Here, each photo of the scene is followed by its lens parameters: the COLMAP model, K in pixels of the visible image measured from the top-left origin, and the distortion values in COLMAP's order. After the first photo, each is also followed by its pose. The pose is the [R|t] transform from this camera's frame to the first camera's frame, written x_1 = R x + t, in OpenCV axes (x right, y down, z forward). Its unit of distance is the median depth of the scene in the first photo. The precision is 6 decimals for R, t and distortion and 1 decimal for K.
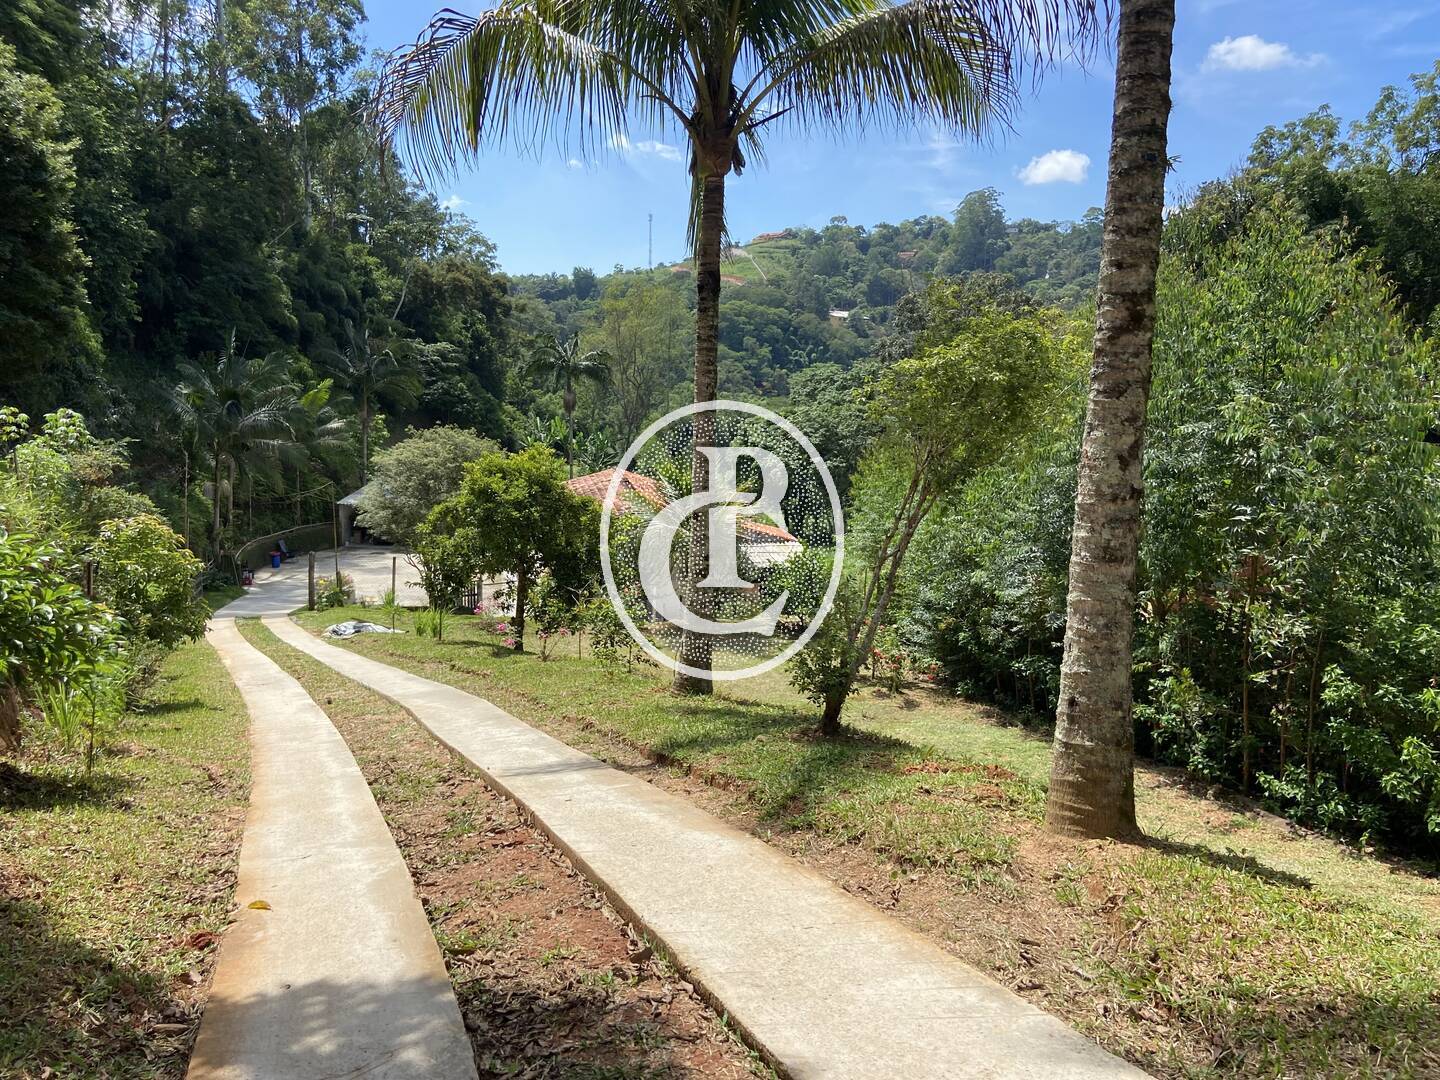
lens RADIAL K [[1084.6, 0, 717.3], [0, 1084.6, 536.3], [0, 0, 1]] dist [0.141888, -0.175527]
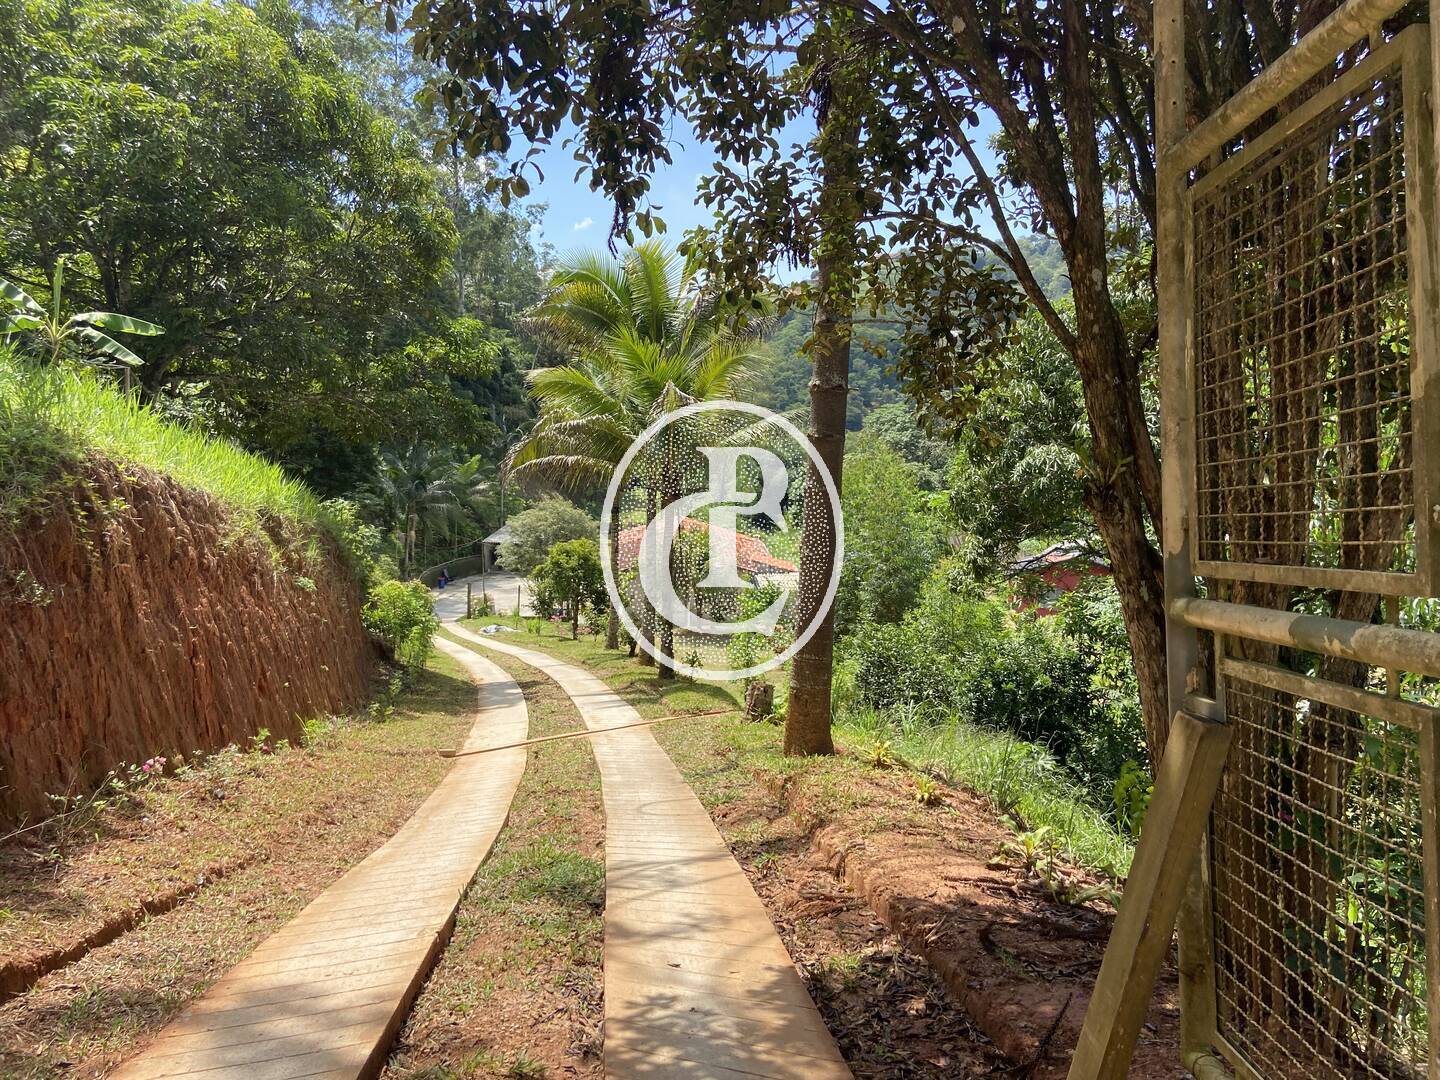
lens RADIAL K [[1085.9, 0, 719.7], [0, 1085.9, 530.3], [0, 0, 1]] dist [0.137763, -0.162237]
pose [[0.993630, 0.001426, -0.112686, 0.124942], [-0.003126, 0.999884, -0.014905, -0.027698], [0.112652, 0.015162, 0.993519, -0.391975]]
